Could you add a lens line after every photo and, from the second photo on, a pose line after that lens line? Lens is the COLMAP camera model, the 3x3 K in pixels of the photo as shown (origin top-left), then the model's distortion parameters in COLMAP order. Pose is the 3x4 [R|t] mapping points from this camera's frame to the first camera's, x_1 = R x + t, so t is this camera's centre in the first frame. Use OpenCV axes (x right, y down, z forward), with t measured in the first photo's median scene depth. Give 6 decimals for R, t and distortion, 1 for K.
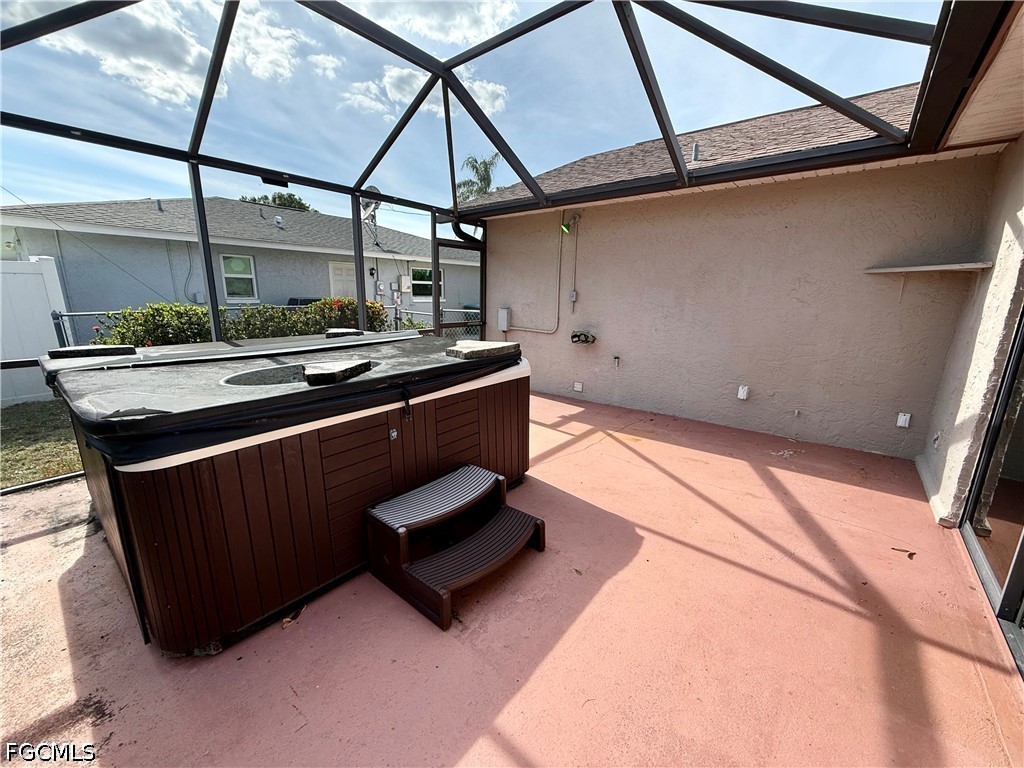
lens RADIAL K [[408.6, 0, 512.6], [0, 408.6, 383.4], [0, 0, 1]] dist [-0.000372, 0.000150]
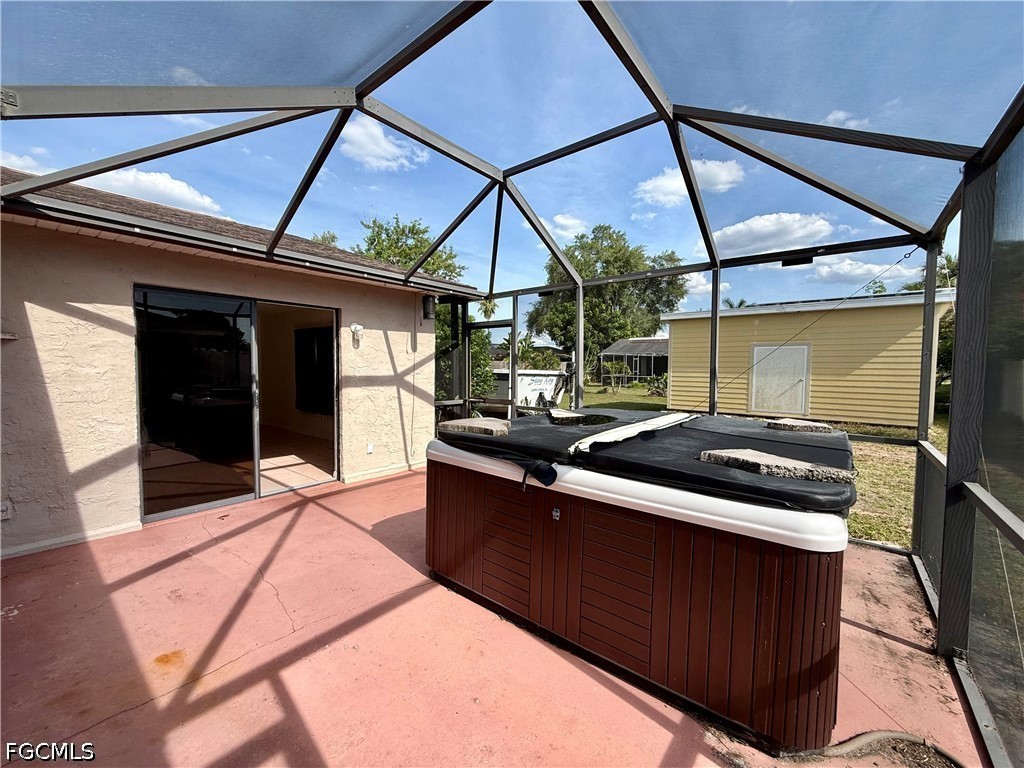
lens RADIAL K [[408.6, 0, 508.2], [0, 408.6, 387.6], [0, 0, 1]] dist [-0.000372, 0.000150]
pose [[-0.999649, -0.026327, 0.003118, -0.128249], [-0.024468, 0.961504, 0.273699, -0.390309], [-0.010204, 0.273526, -0.961810, 1.657751]]
